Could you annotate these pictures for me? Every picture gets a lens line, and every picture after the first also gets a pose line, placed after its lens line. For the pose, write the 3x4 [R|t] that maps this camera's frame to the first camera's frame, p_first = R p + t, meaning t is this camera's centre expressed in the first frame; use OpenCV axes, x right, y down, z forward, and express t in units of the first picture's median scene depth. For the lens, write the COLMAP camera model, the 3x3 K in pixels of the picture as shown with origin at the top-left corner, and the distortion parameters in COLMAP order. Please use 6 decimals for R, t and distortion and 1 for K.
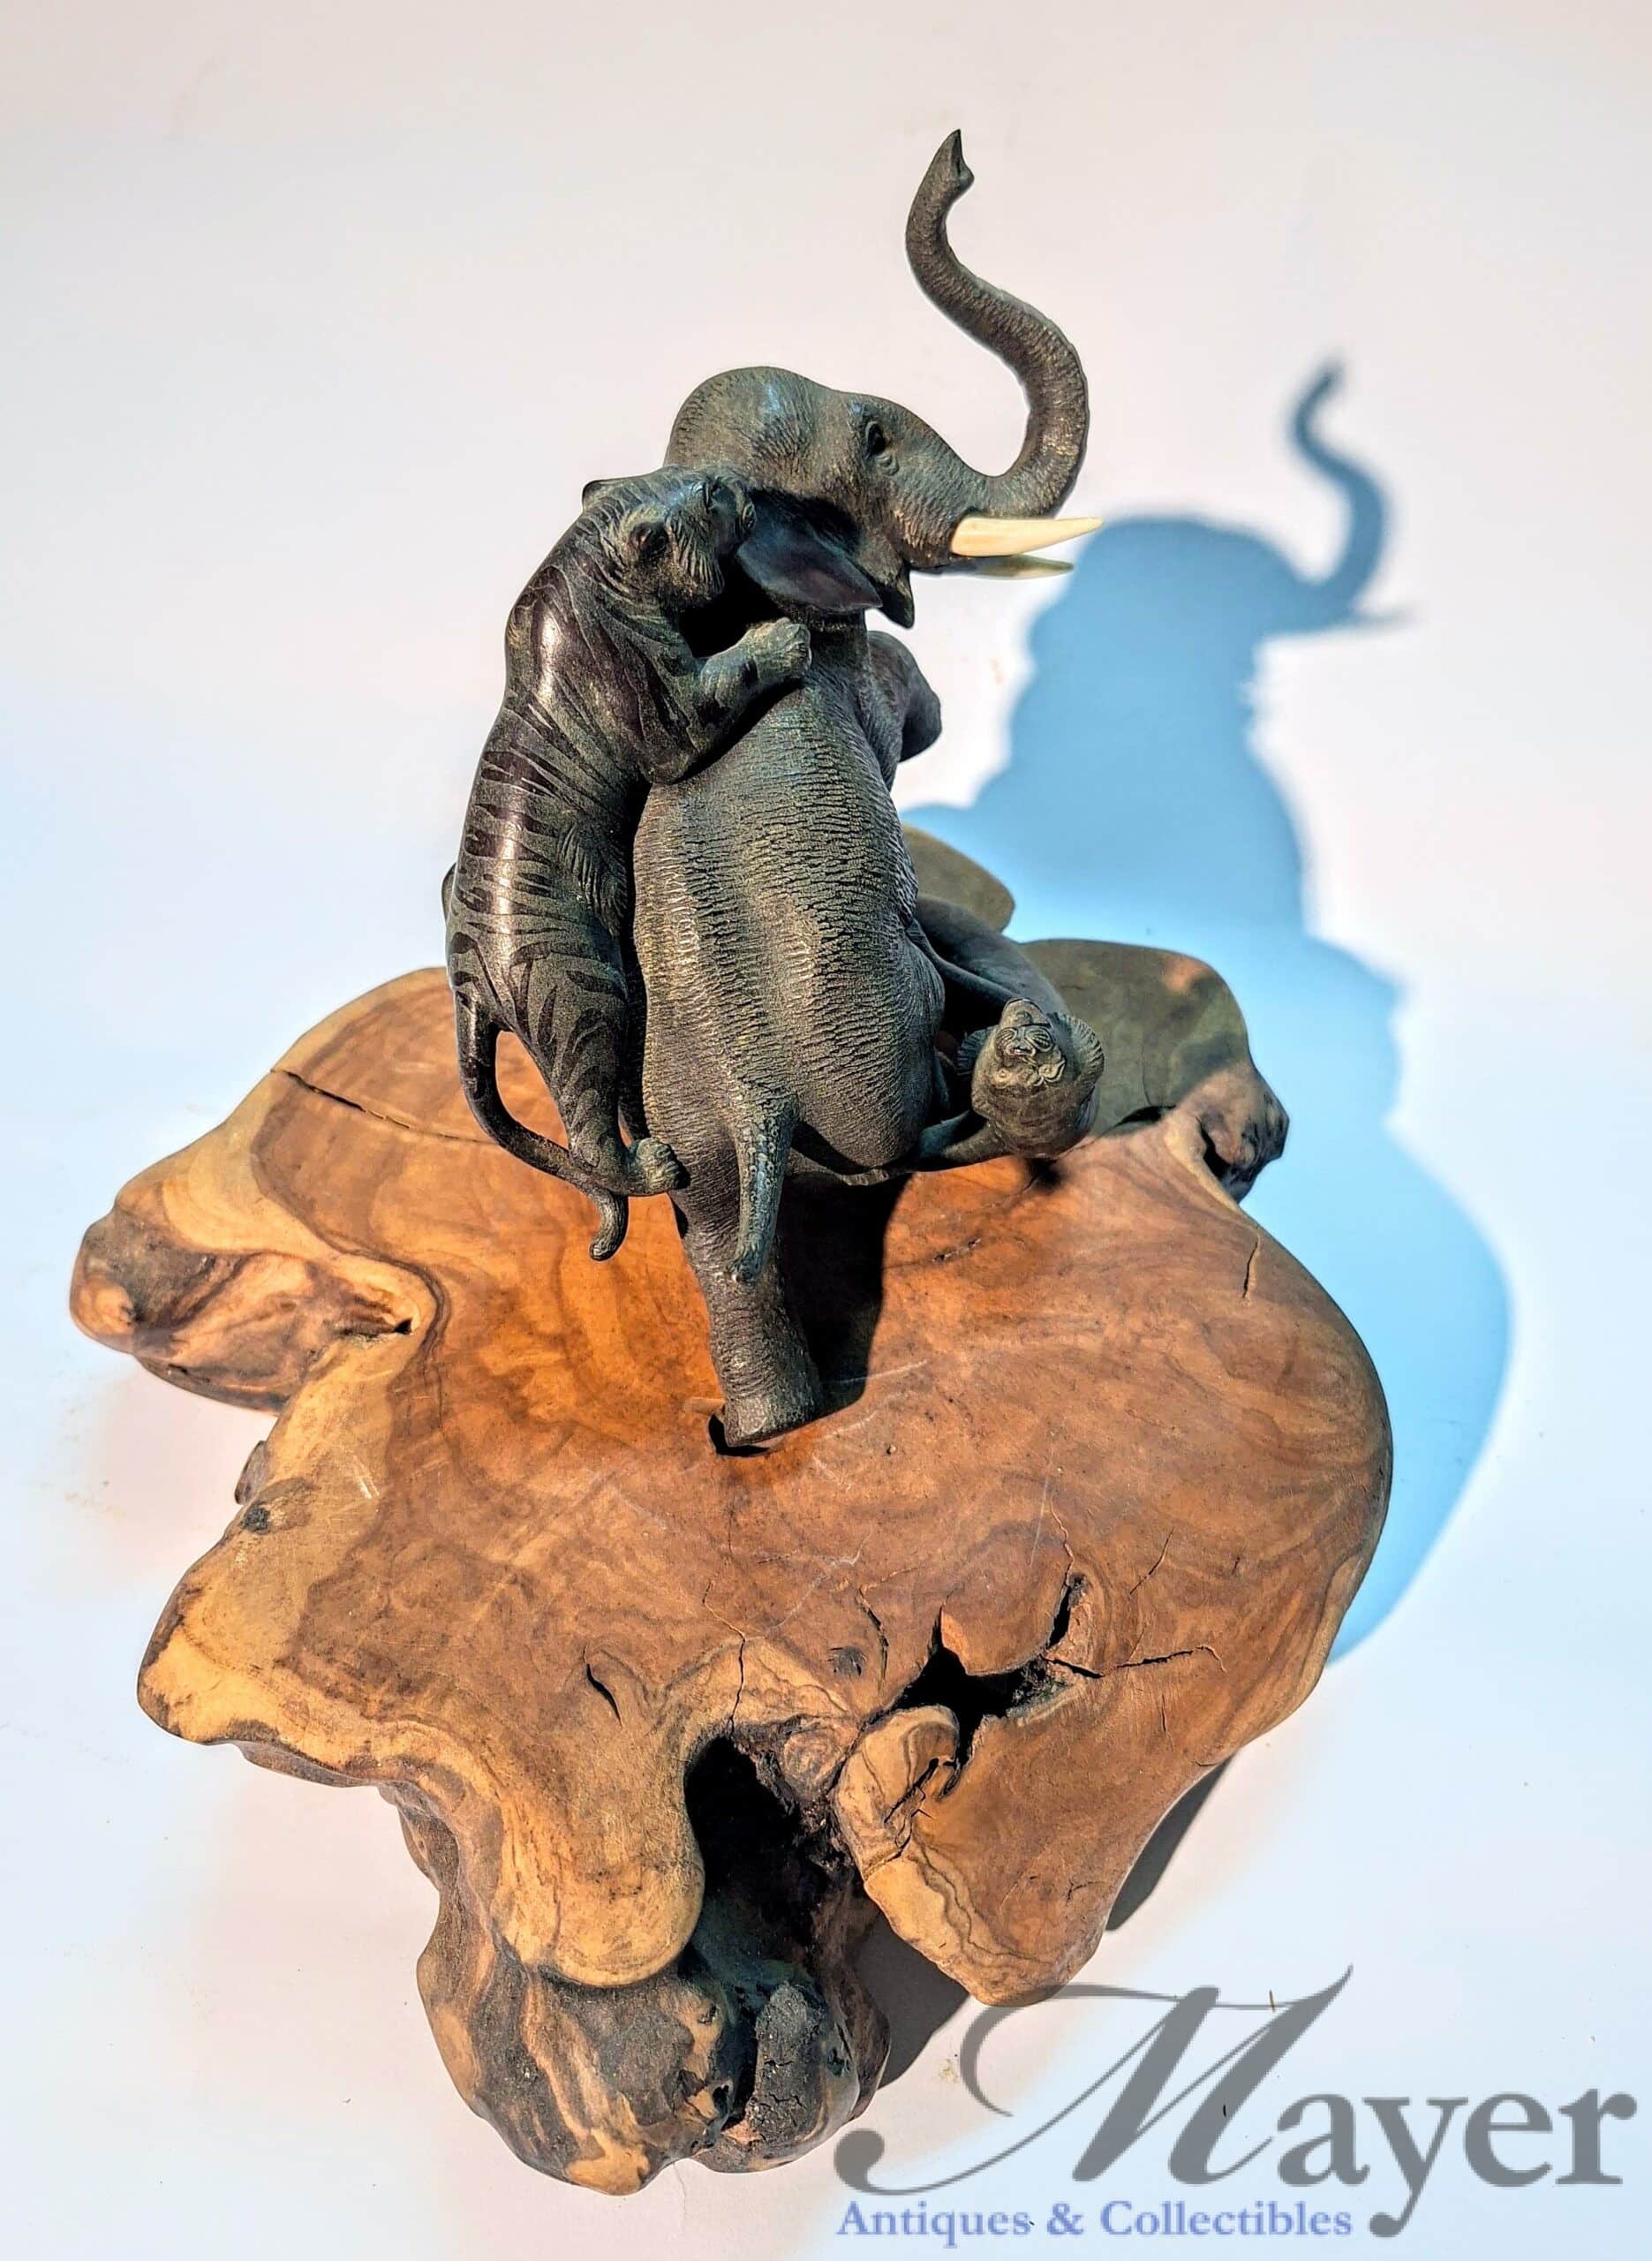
lens RADIAL K [[1567.5, 0, 833.0], [0, 1567.5, 1015.3], [0, 0, 1]] dist [0.129599, -0.000517]
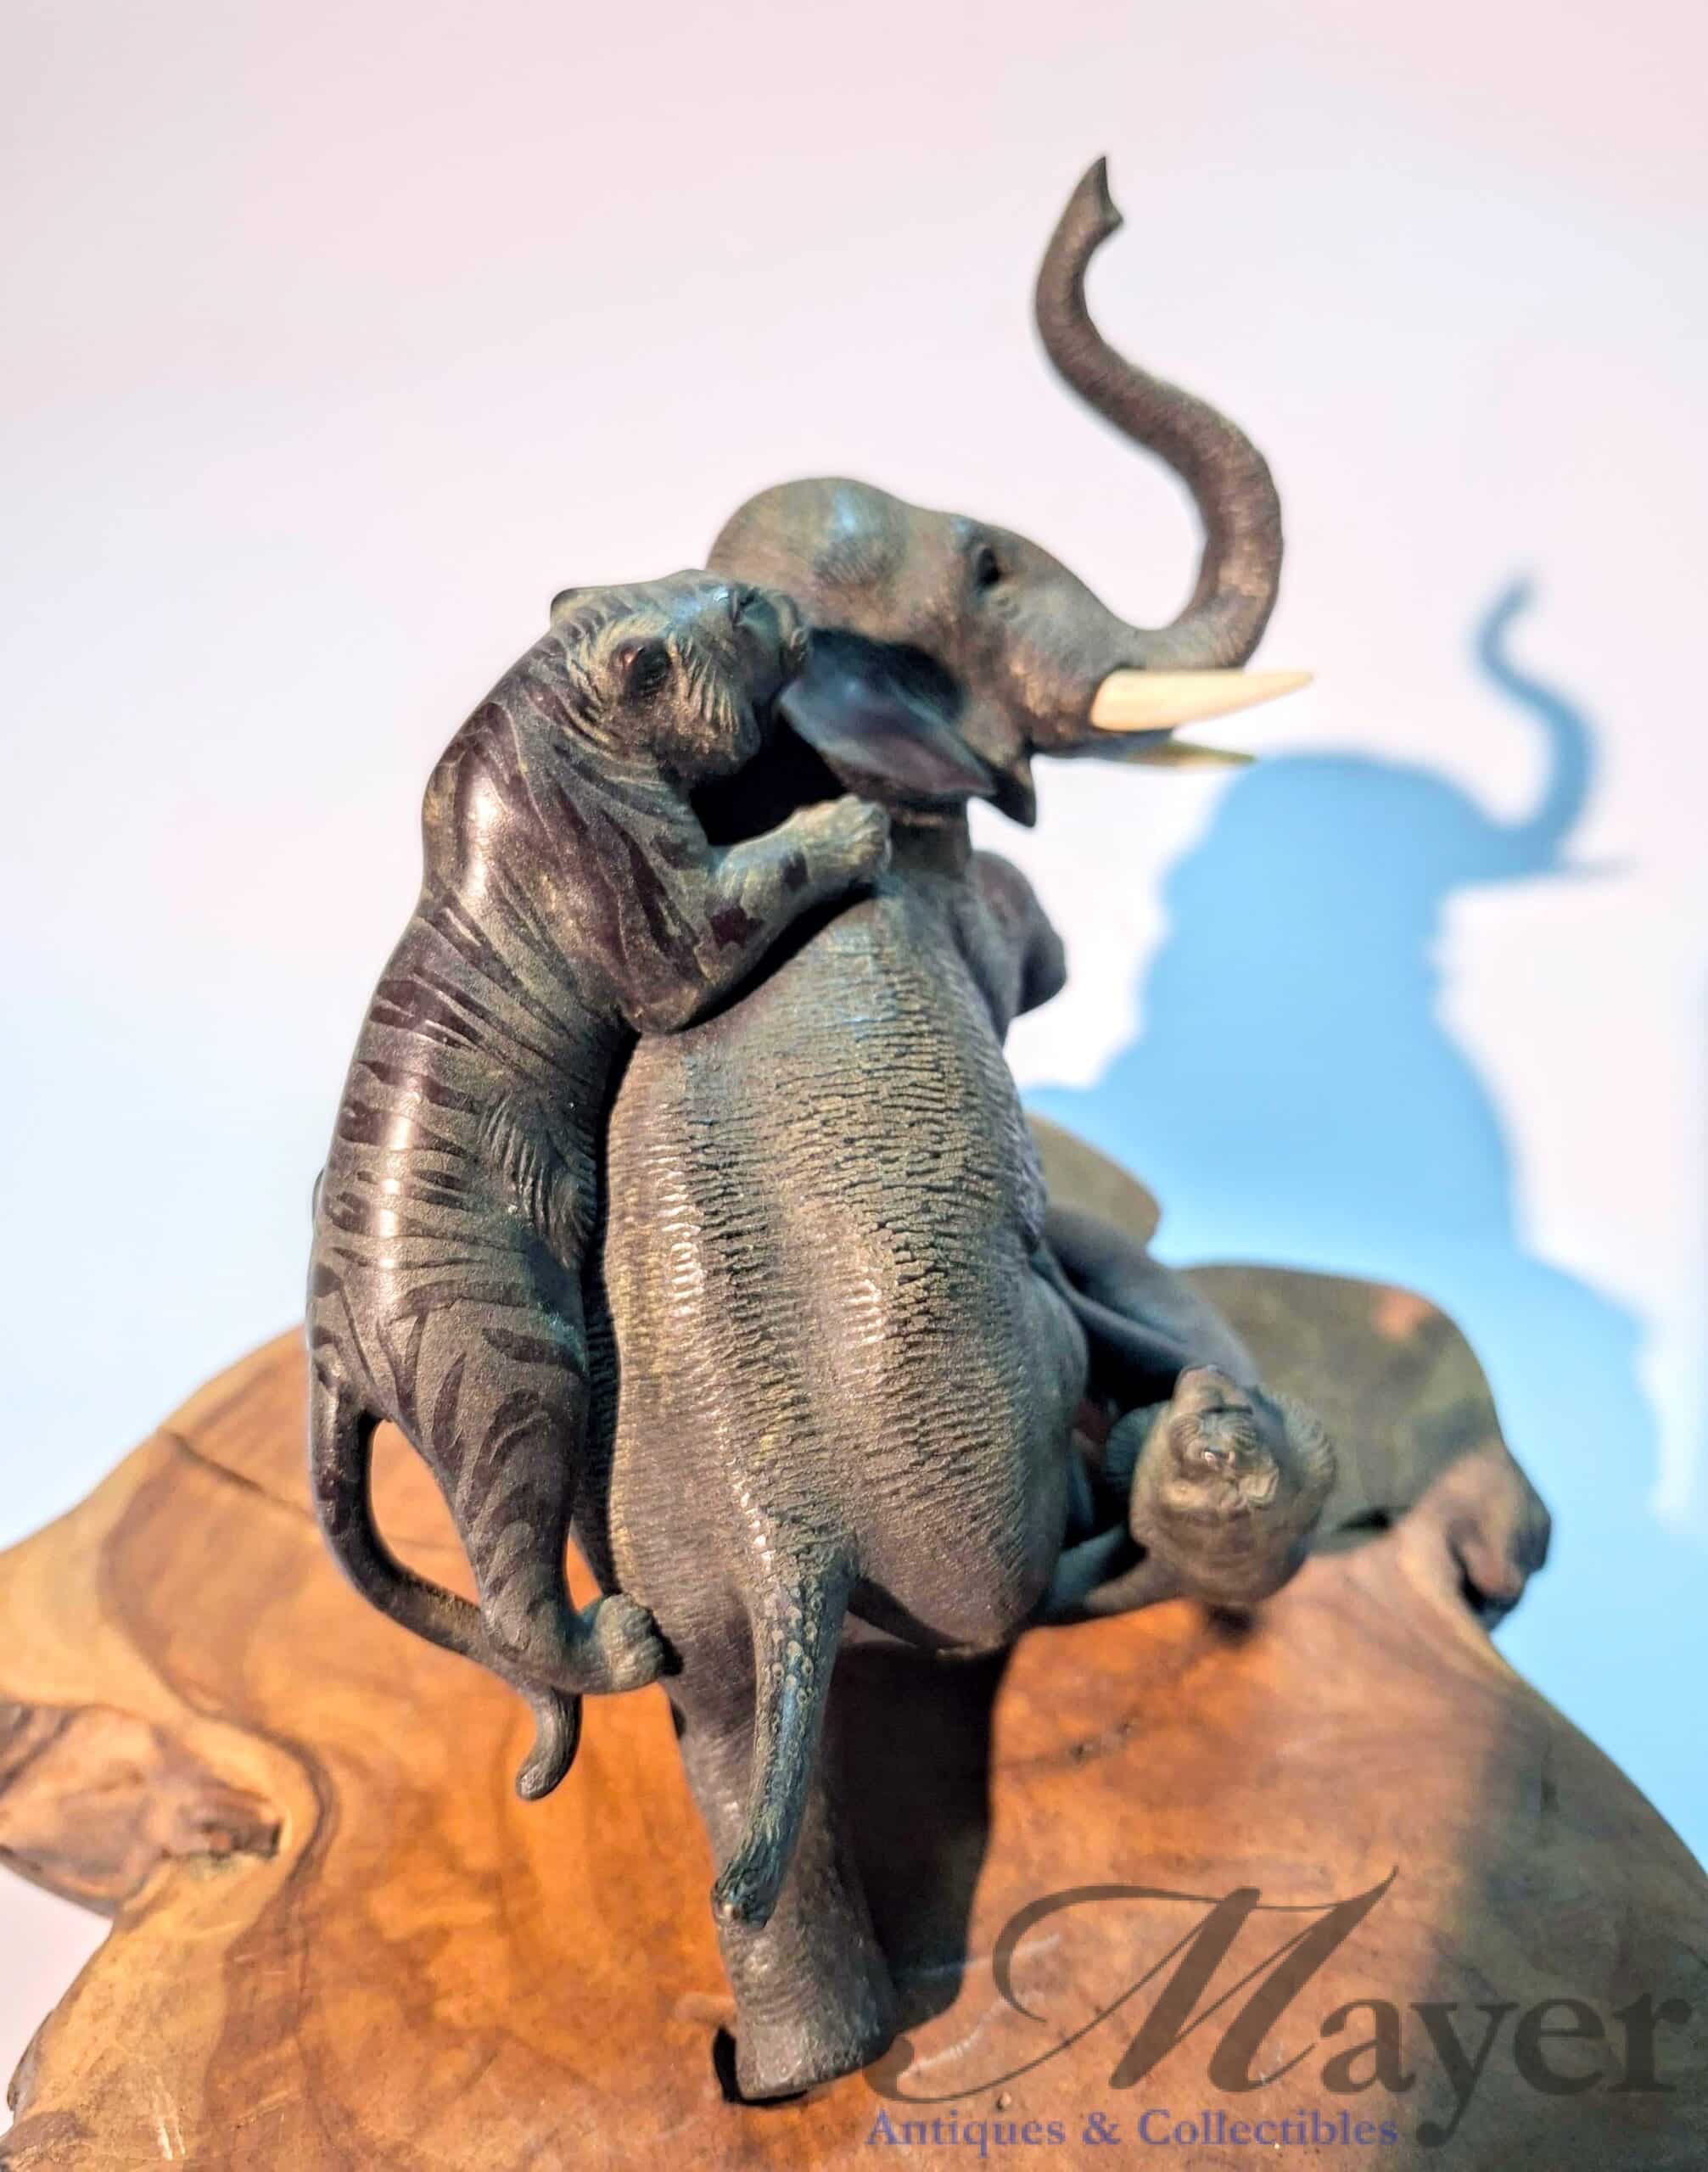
lens RADIAL K [[1597.0, 0, 854.0], [0, 1597.0, 1086.0], [0, 0, 1]] dist [0.088861, -0.177960]
pose [[0.998821, 0.010523, -0.047392, 0.003922], [-0.016740, 0.991008, -0.132755, -0.036206], [0.045569, 0.133392, 0.990015, 0.325341]]
